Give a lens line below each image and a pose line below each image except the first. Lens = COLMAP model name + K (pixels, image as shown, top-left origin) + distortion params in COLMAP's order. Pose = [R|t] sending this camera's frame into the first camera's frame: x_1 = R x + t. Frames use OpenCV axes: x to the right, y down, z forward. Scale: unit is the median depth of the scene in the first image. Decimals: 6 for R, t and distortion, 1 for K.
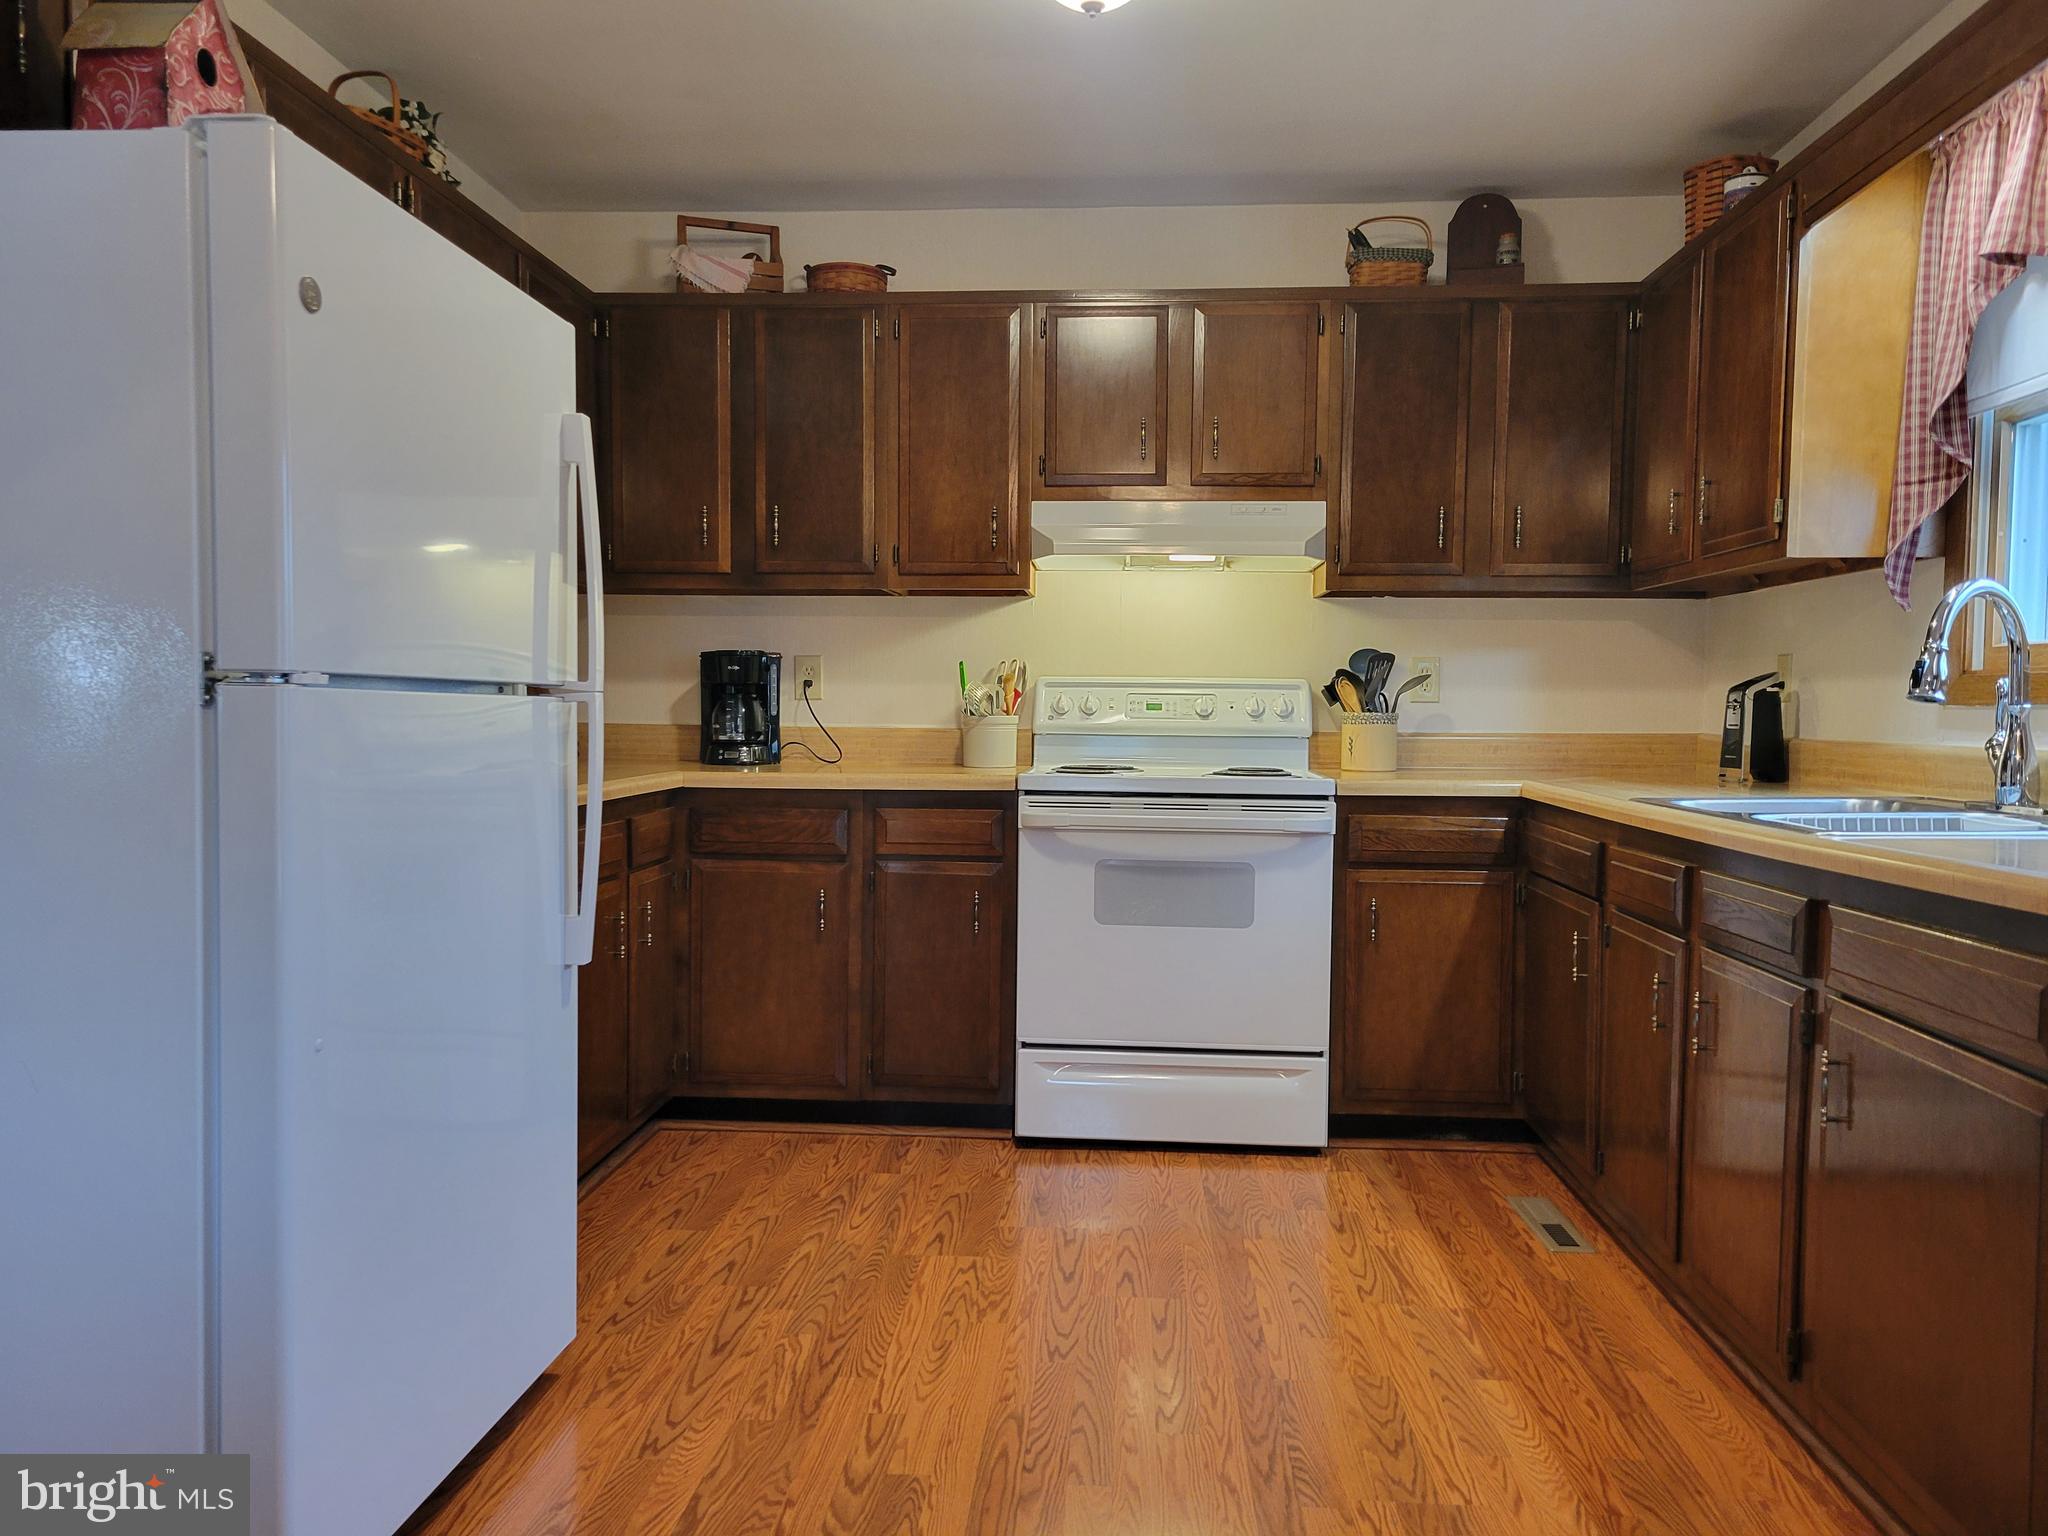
lens RADIAL K [[1526.7, 0, 1029.7], [0, 1526.7, 783.0], [0, 0, 1]] dist [0.059047, -0.039438]
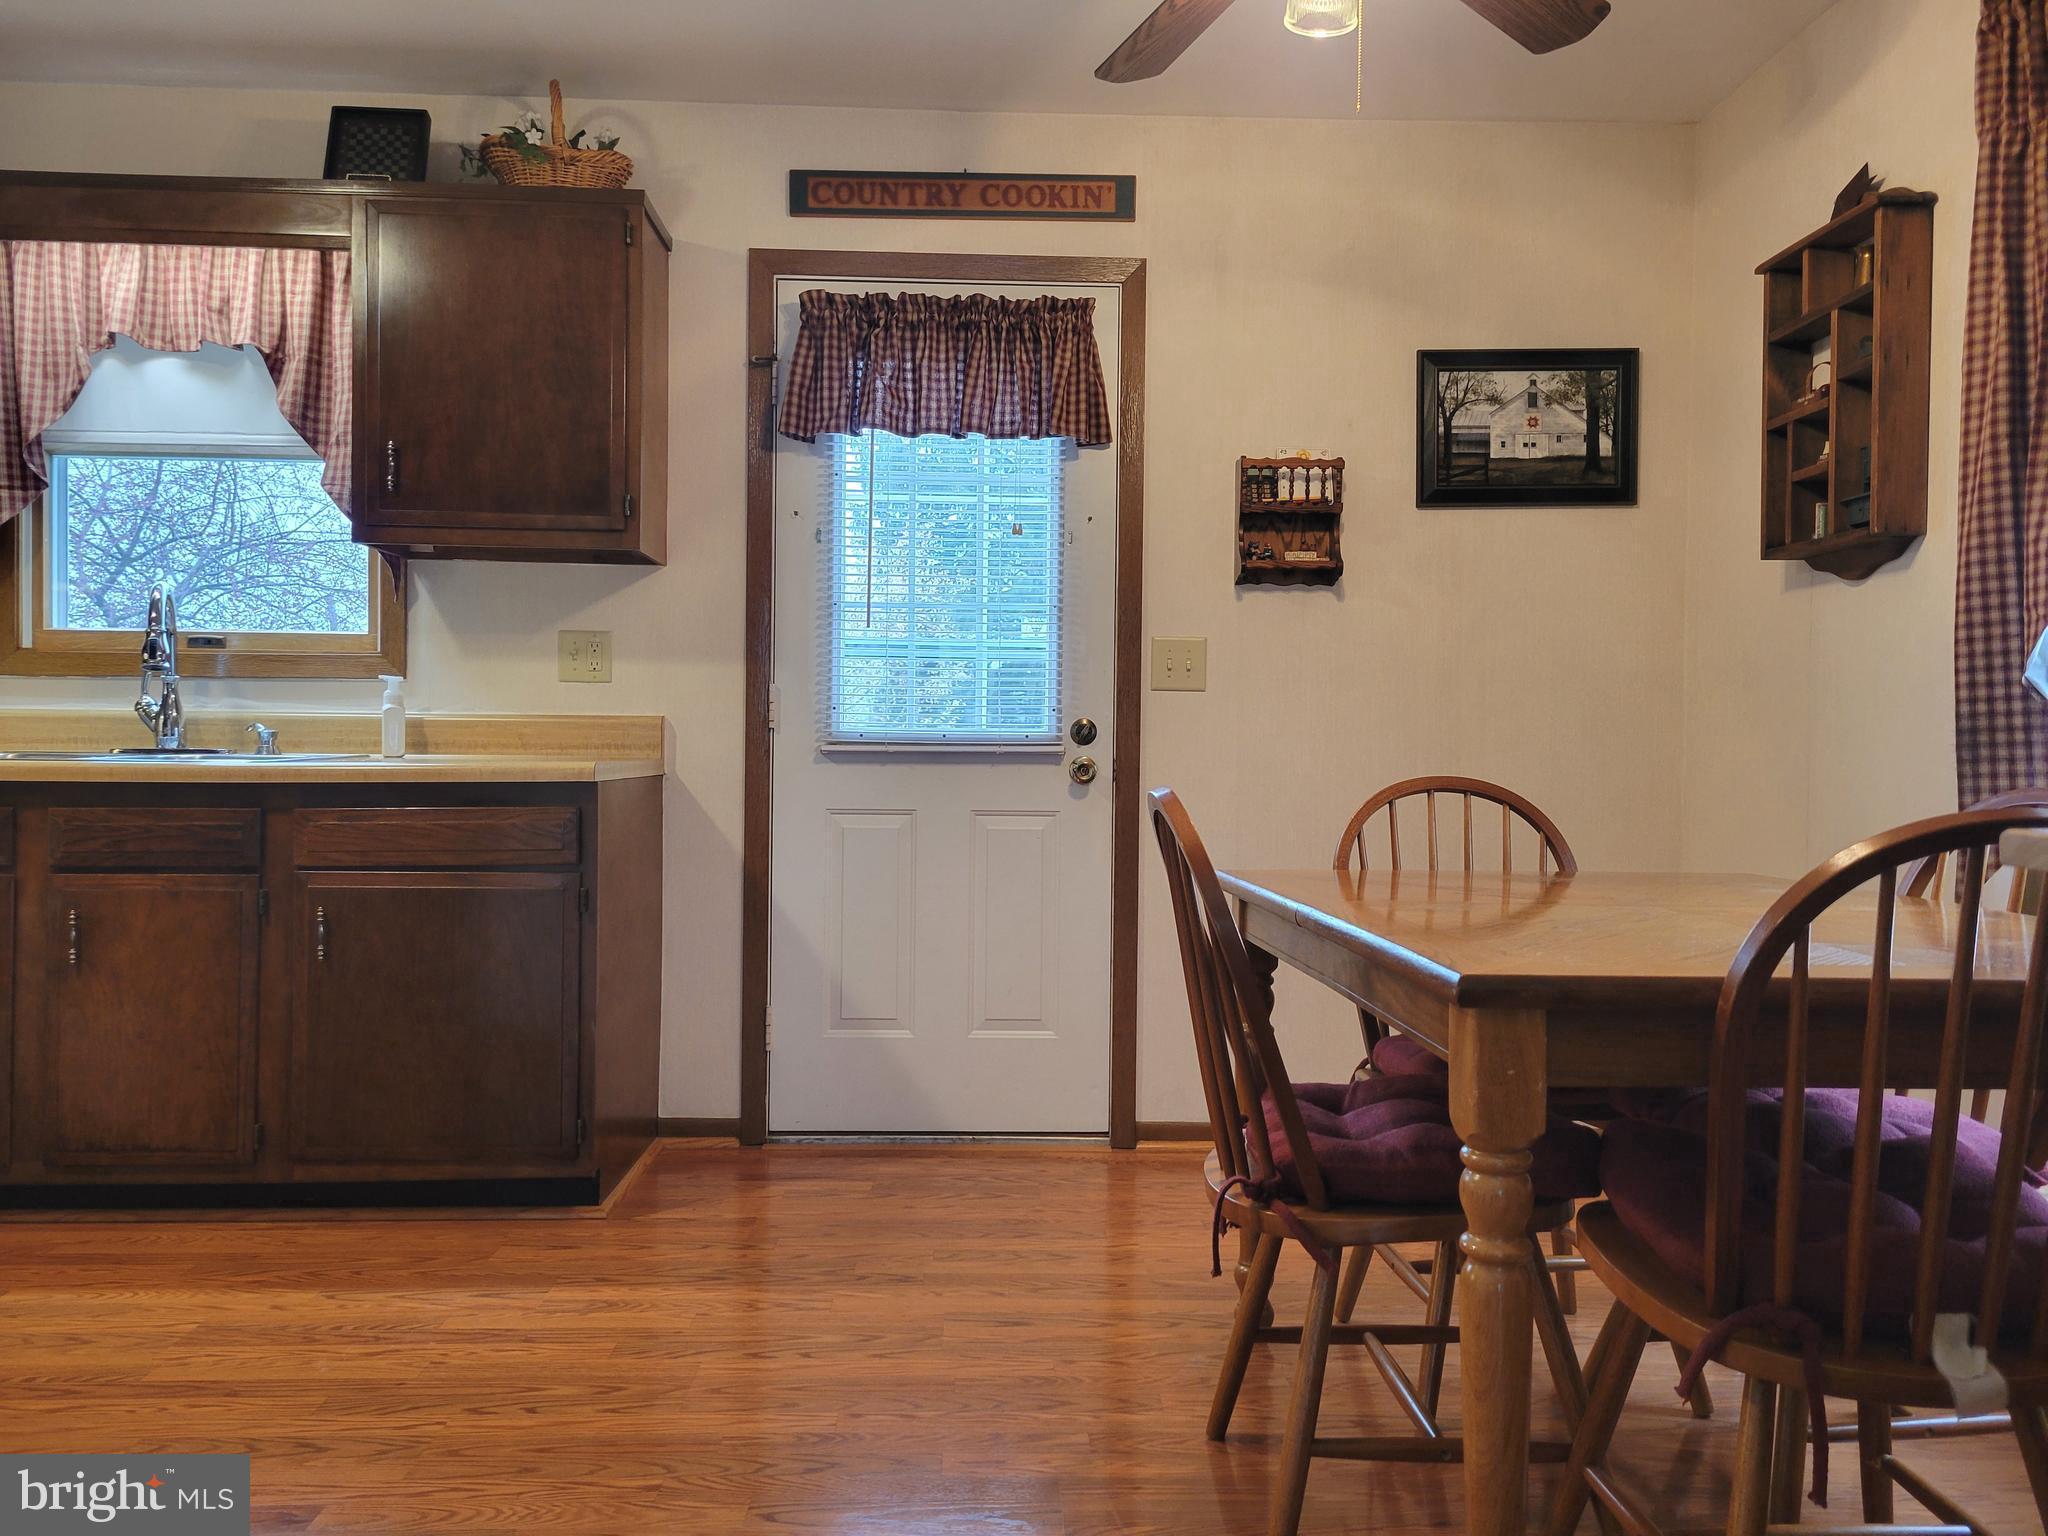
lens RADIAL K [[1522.6, 0, 1024.0], [0, 1522.6, 768.0], [0, 0, 1]] dist [0.057294, -0.040878]
pose [[-0.089235, -0.021006, 0.995789, -0.545172], [0.038405, 0.998961, 0.024514, 0.018364], [-0.995270, 0.040431, -0.088335, 0.259024]]
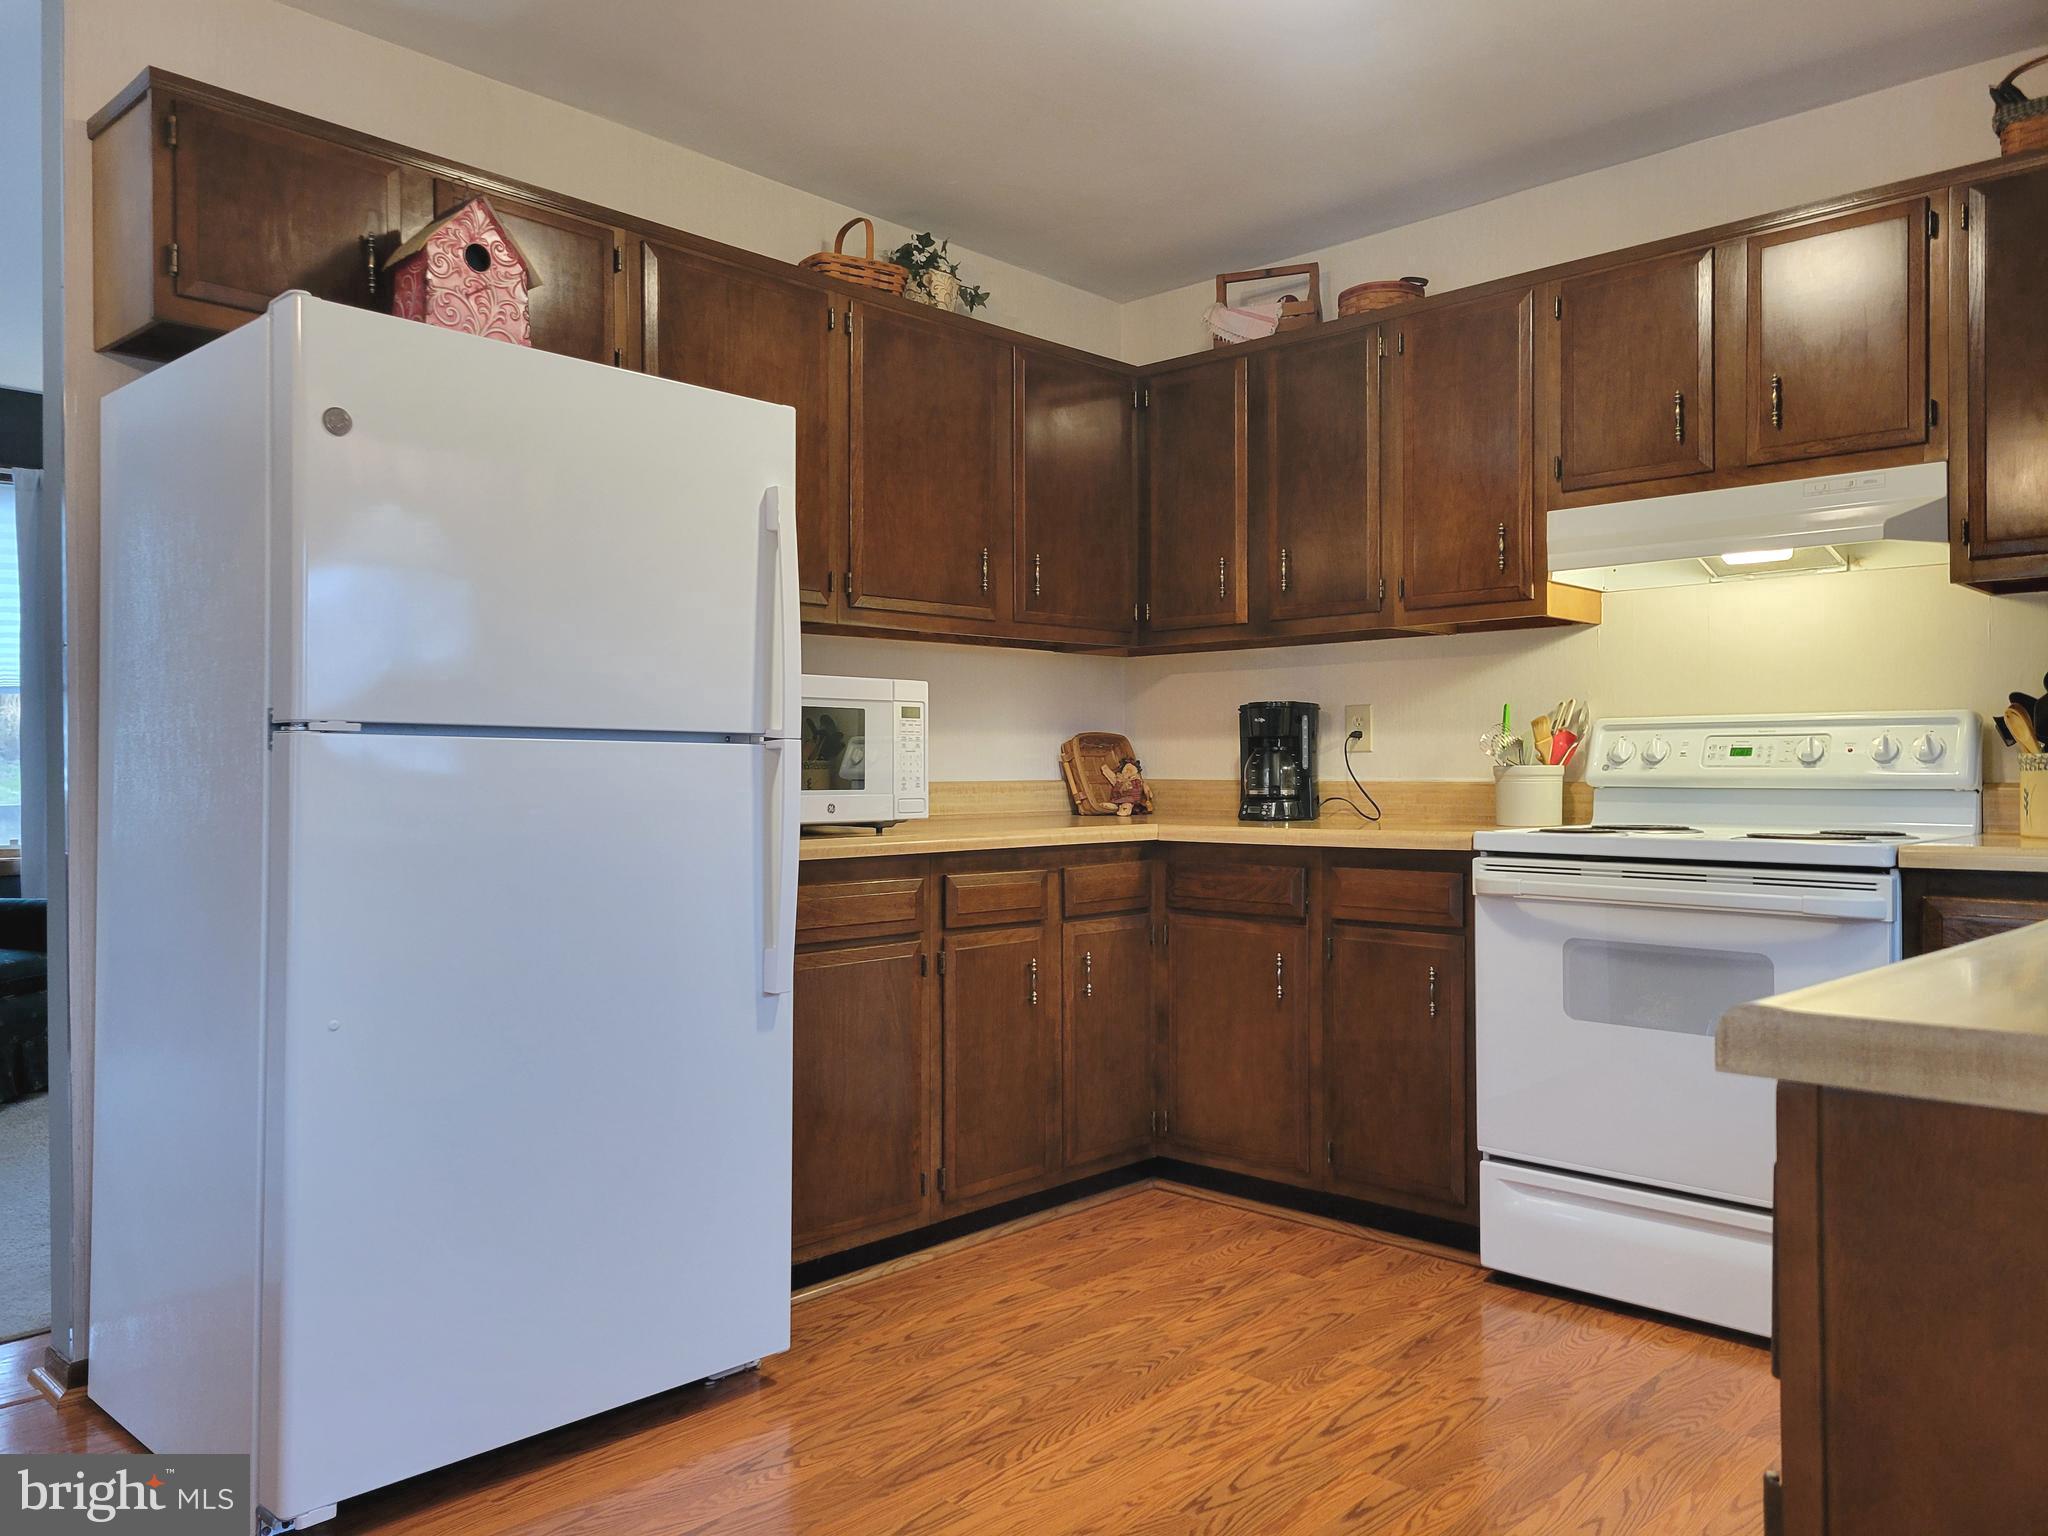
lens RADIAL K [[1522.6, 0, 1024.0], [0, 1522.6, 768.0], [0, 0, 1]] dist [0.057294, -0.040878]
pose [[0.772879, -0.013949, -0.634400, 0.339410], [-0.022482, 0.998529, -0.049344, 0.006422], [0.634155, 0.052400, 0.771428, 0.182754]]
